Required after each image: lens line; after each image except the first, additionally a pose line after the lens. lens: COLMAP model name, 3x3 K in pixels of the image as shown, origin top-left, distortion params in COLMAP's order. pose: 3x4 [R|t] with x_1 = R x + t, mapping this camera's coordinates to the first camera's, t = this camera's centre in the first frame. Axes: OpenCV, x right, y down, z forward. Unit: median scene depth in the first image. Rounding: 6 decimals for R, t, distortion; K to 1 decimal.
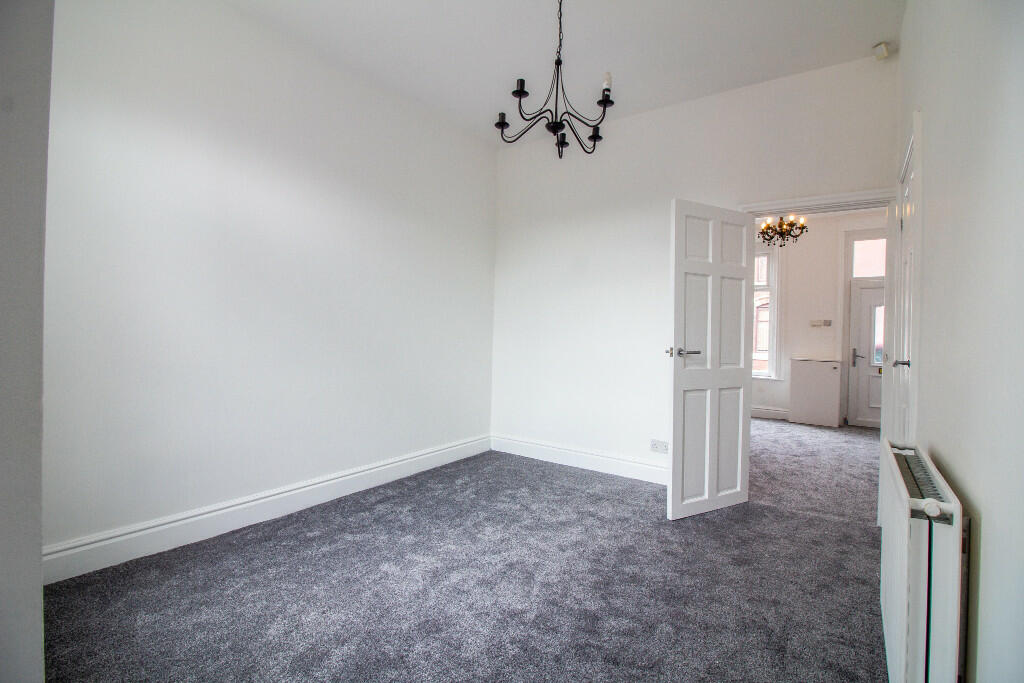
lens RADIAL K [[483.0, 0, 512.0], [0, 483.0, 341.5], [0, 0, 1]] dist [-0.001792, -0.000310]
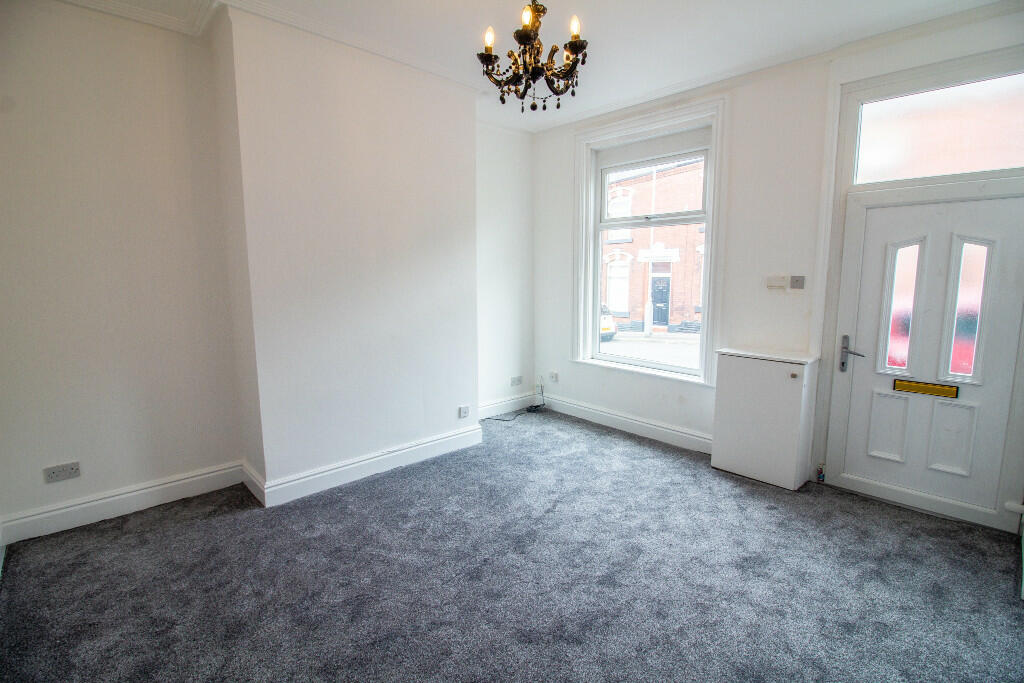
lens RADIAL K [[483.0, 0, 512.0], [0, 483.0, 341.5], [0, 0, 1]] dist [-0.001792, -0.000310]
pose [[0.977787, 0.007954, -0.209450, 0.479451], [0.018222, 0.992270, 0.122751, -0.045221], [0.208807, -0.123841, 0.970084, 0.454070]]
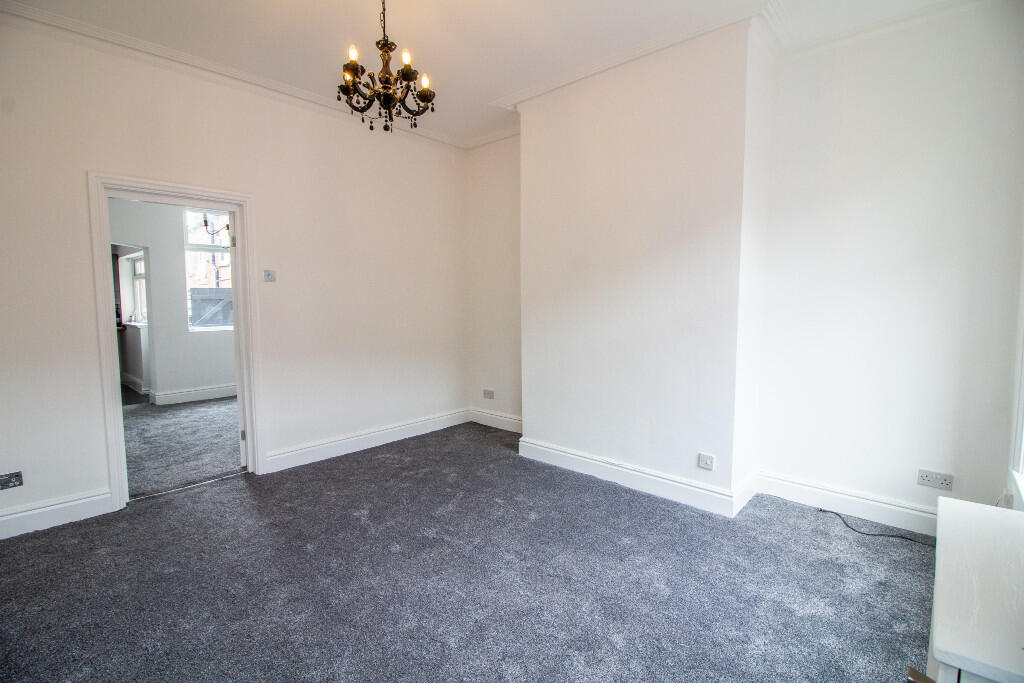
lens RADIAL K [[479.2, 0, 512.8], [0, 479.2, 334.1], [0, 0, 1]] dist [0.001576, 0.000169]
pose [[-0.128754, 0.056910, -0.990042, 1.172262], [-0.009138, 0.998242, 0.058569, -0.013752], [0.991635, 0.016588, -0.128007, 1.513254]]
